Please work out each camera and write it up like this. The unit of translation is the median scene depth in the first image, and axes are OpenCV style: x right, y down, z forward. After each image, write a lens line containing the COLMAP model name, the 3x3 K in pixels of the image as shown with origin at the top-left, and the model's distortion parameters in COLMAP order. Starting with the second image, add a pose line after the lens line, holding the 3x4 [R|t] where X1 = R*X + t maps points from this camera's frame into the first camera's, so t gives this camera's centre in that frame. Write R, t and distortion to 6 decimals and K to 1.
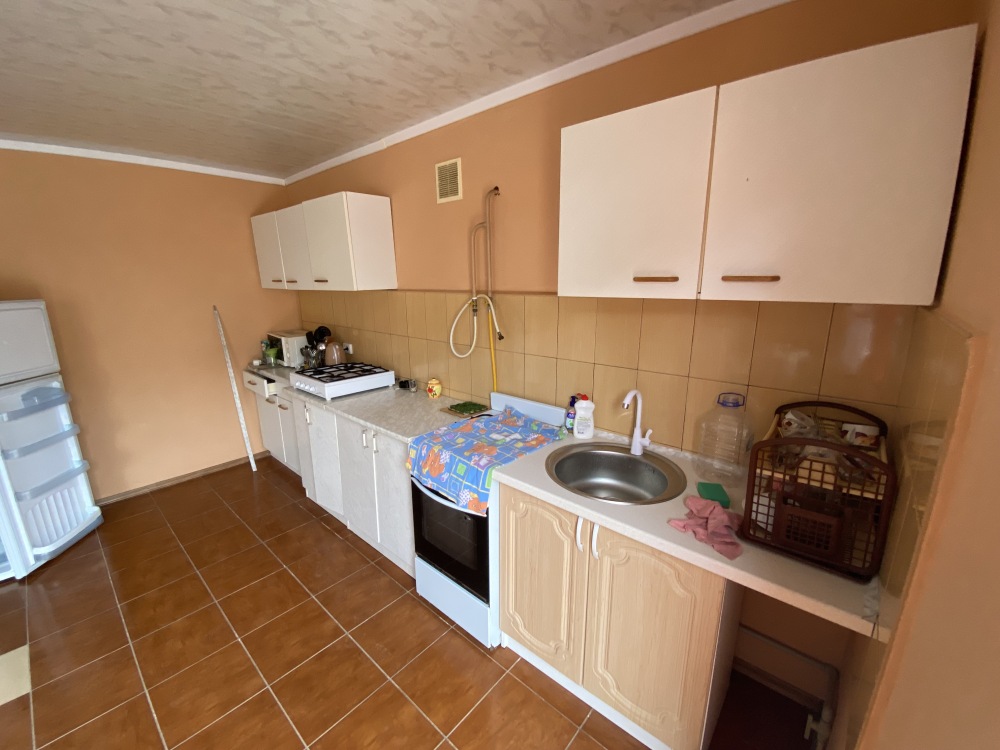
lens RADIAL K [[406.0, 0, 500.0], [0, 406.0, 375.0], [0, 0, 1]] dist [0.028028, -0.024236]
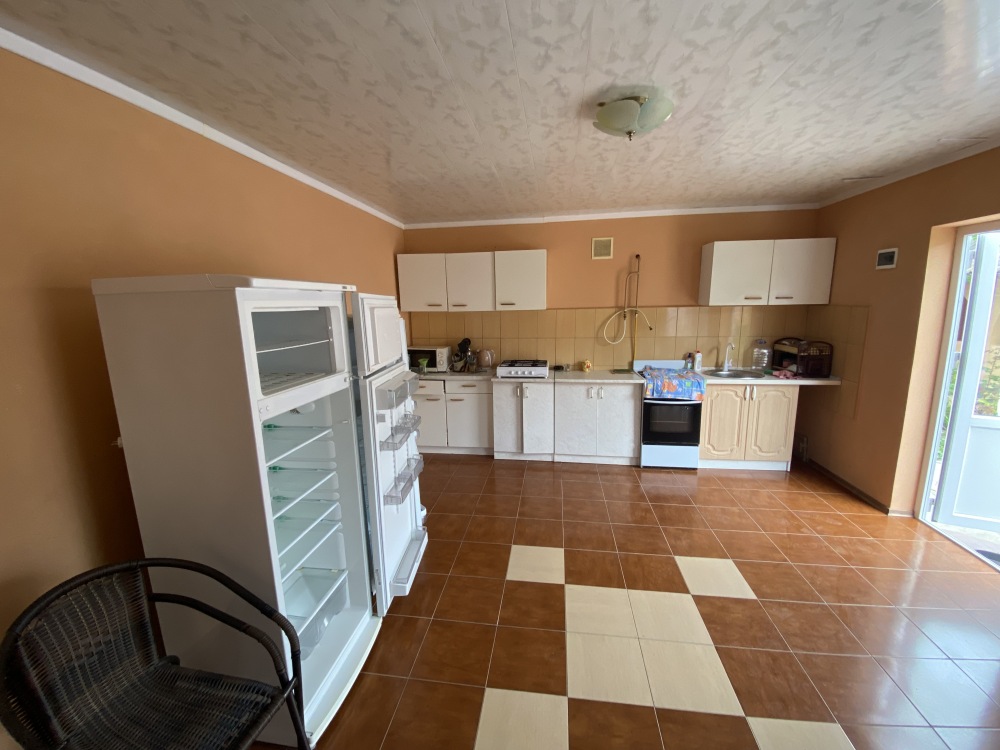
lens RADIAL K [[403.1, 0, 496.1], [0, 403.1, 374.3], [0, 0, 1]] dist [0.001000, -0.012163]
pose [[0.844883, -0.099519, 0.525613, -1.245805], [0.136595, 0.990107, -0.032099, 0.063022], [-0.517218, 0.098916, 0.850118, -0.189728]]
